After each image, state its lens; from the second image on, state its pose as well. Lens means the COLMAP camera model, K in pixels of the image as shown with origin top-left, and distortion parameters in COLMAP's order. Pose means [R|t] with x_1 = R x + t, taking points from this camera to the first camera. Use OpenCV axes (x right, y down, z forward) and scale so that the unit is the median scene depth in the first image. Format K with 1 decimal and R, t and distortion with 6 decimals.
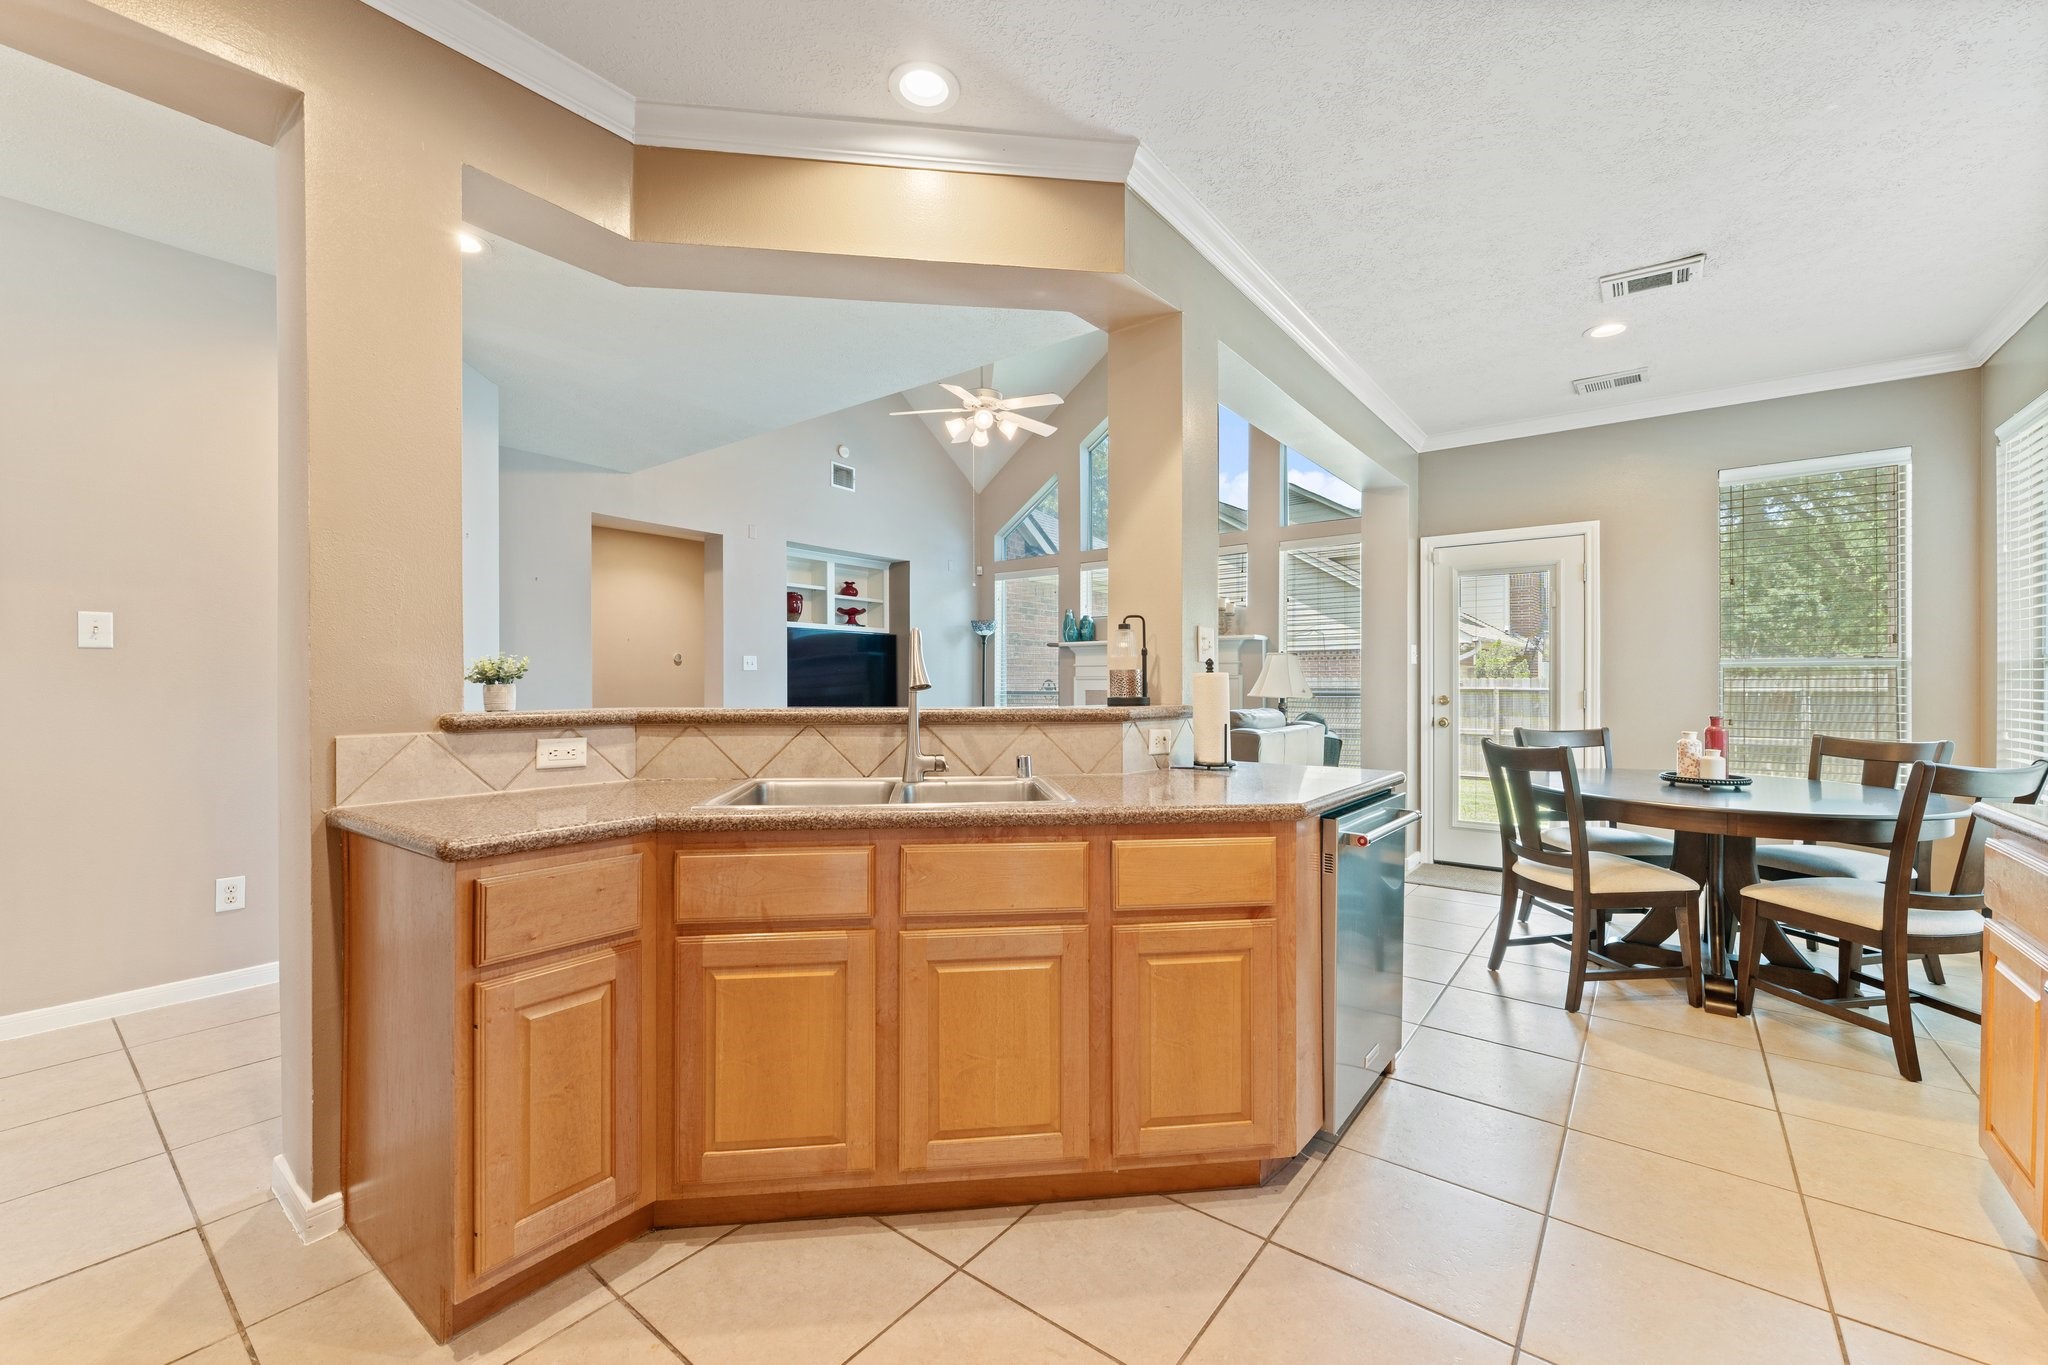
lens RADIAL K [[828.5, 0, 1027.2], [0, 828.5, 677.0], [0, 0, 1]] dist [-0.002213, 0.000037]
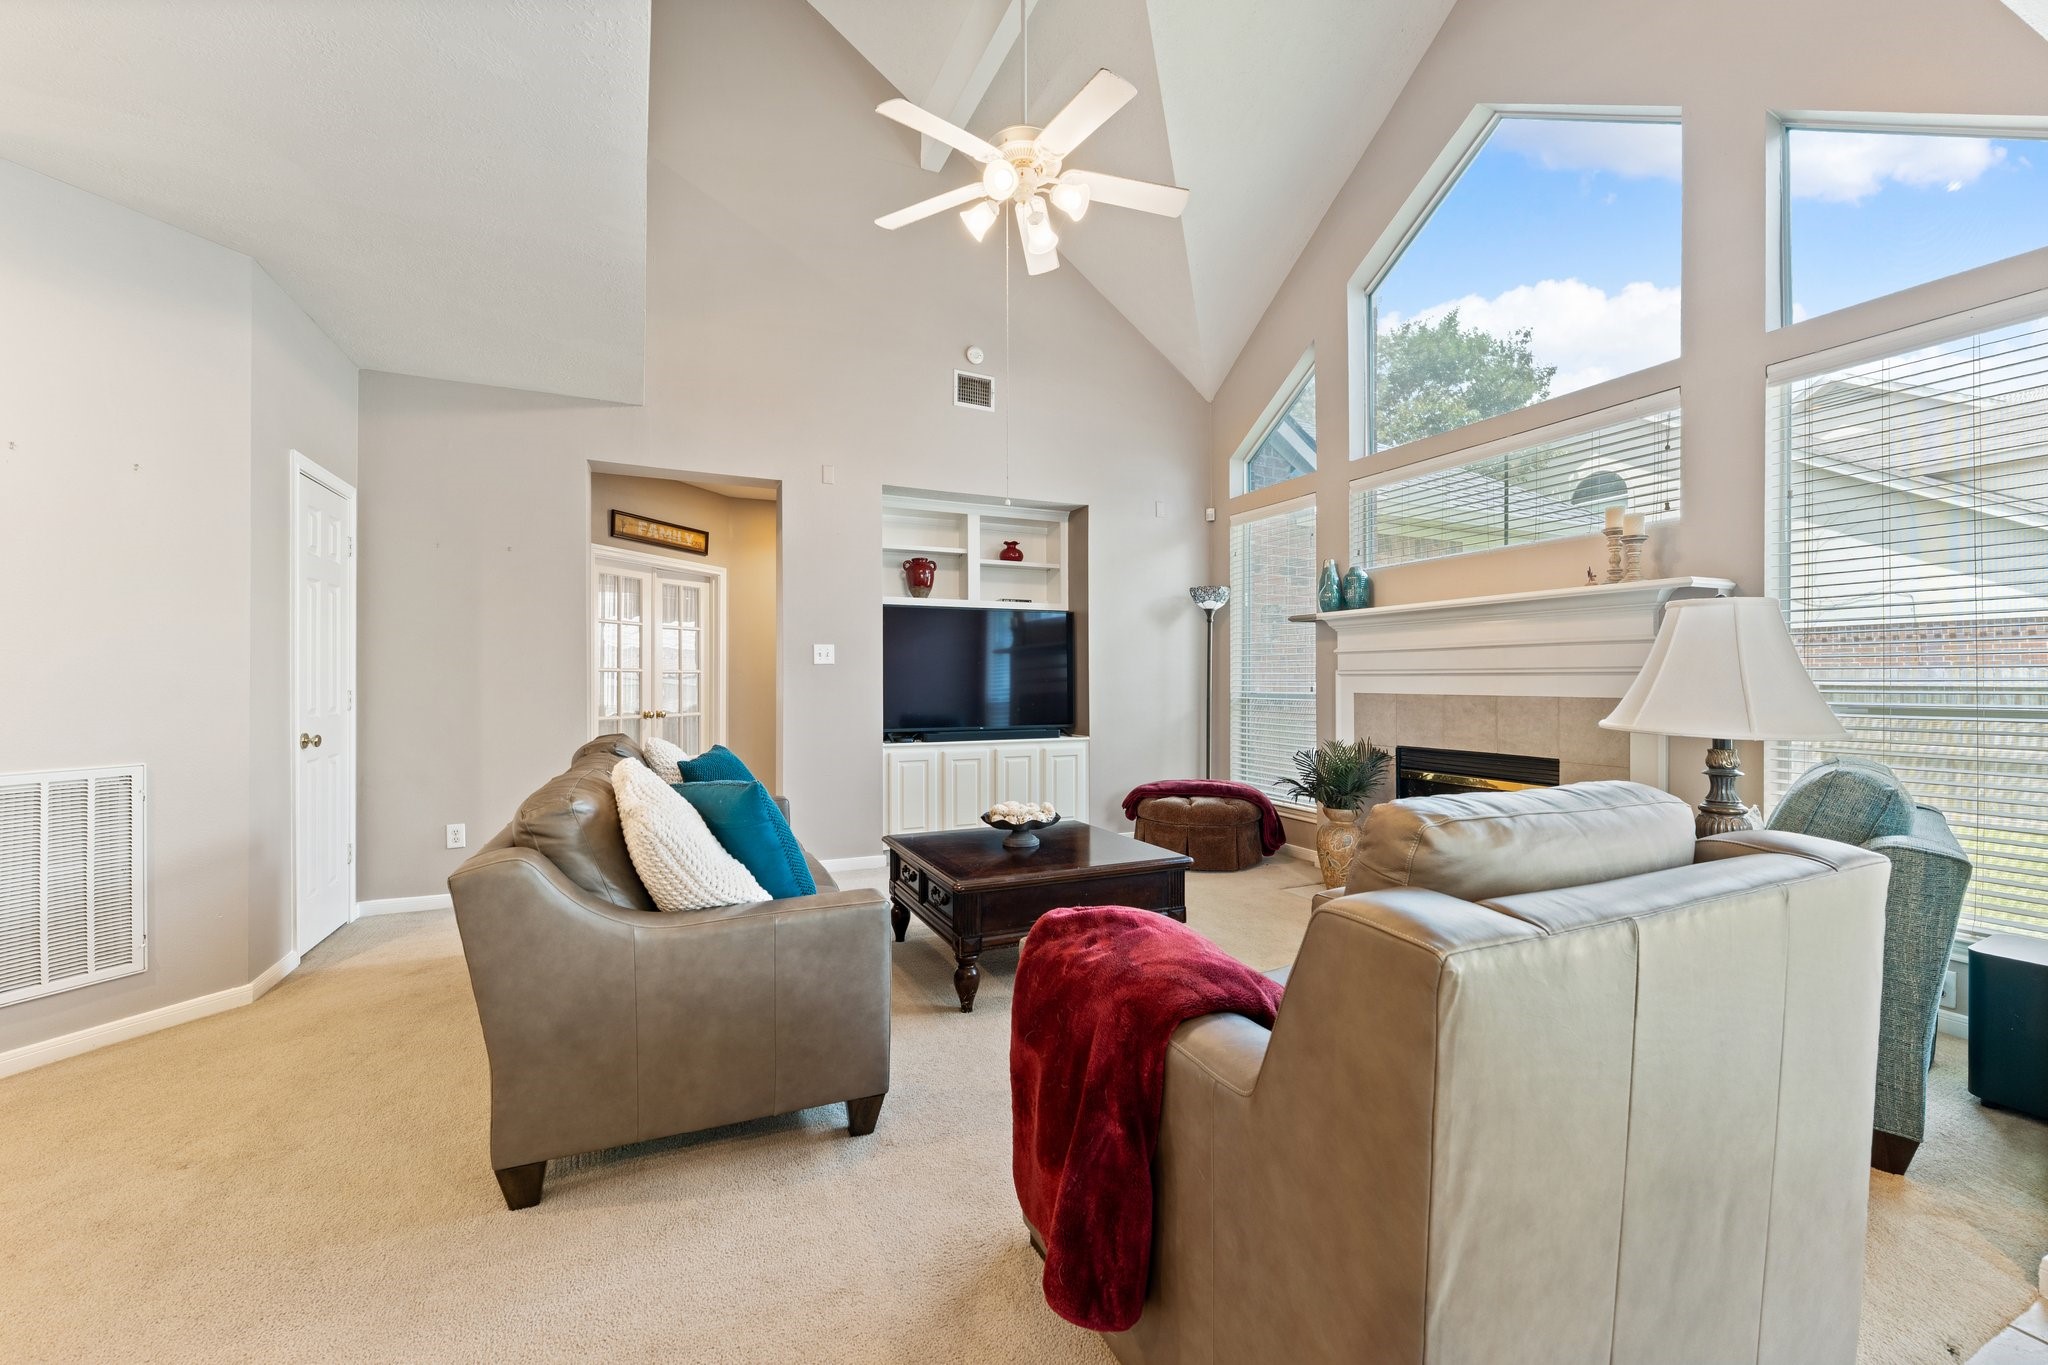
lens RADIAL K [[828.5, 0, 1020.0], [0, 828.5, 676.5], [0, 0, 1]] dist [-0.002213, 0.000037]
pose [[0.886258, -0.002104, -0.463187, 0.142339], [0.005284, 0.999971, 0.005567, 0.000216], [0.463162, -0.007381, 0.886243, 0.384947]]
